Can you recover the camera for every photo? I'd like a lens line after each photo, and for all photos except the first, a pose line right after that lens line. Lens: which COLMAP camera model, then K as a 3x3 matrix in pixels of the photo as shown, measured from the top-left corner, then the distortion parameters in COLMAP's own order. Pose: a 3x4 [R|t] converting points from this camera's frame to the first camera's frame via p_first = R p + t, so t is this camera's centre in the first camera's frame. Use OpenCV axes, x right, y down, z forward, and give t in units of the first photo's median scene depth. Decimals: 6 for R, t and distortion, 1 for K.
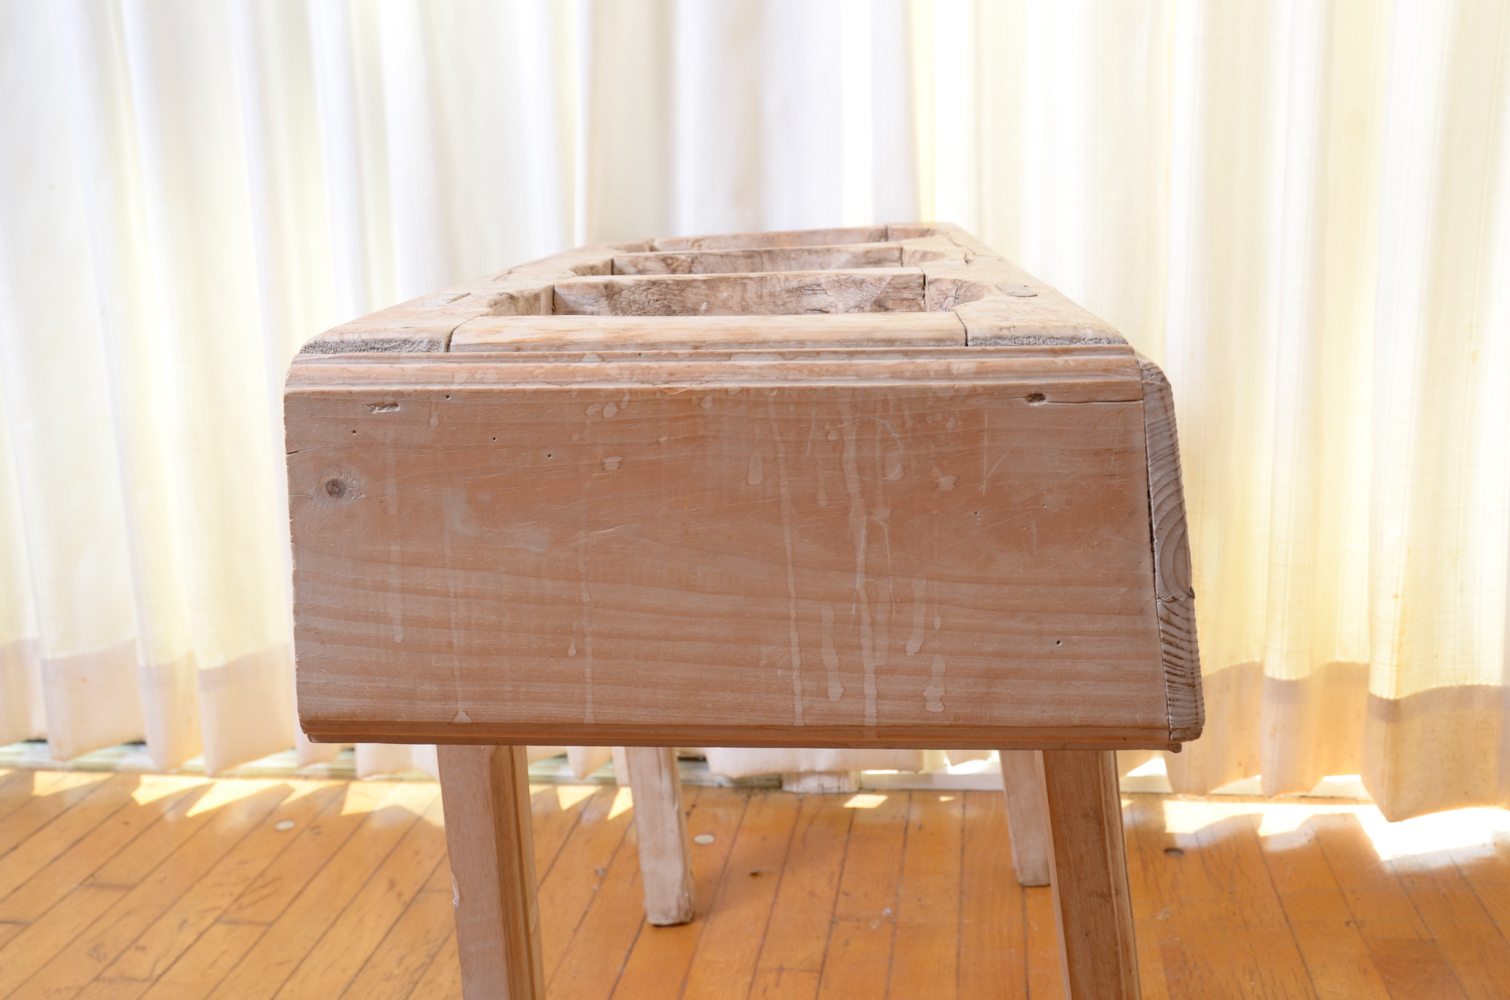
lens RADIAL K [[1673.5, 0, 751.0], [0, 1673.5, 530.5], [0, 0, 1]] dist [-0.072462, 0.343569]
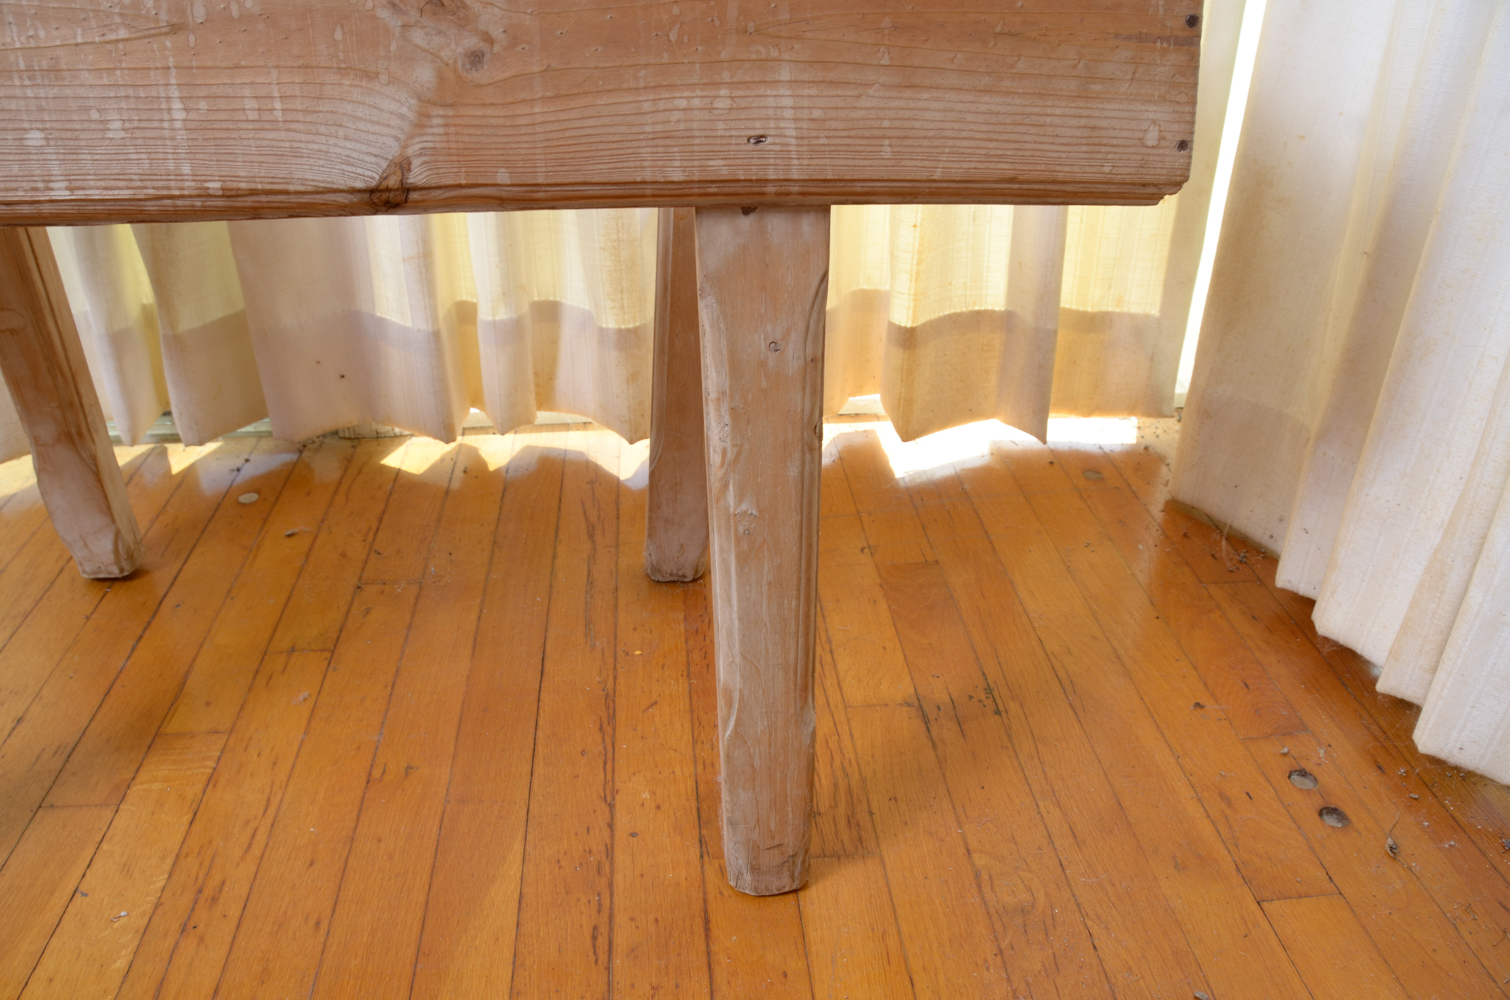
lens RADIAL K [[1184.2, 0, 755.0], [0, 1184.2, 500.0], [0, 0, 1]] dist [-0.164459, 0.097008]
pose [[0.973773, -0.074212, 0.215079, 0.125202], [0.012827, 0.961712, 0.273761, 0.002760], [-0.227160, -0.263823, 0.937441, 0.306774]]
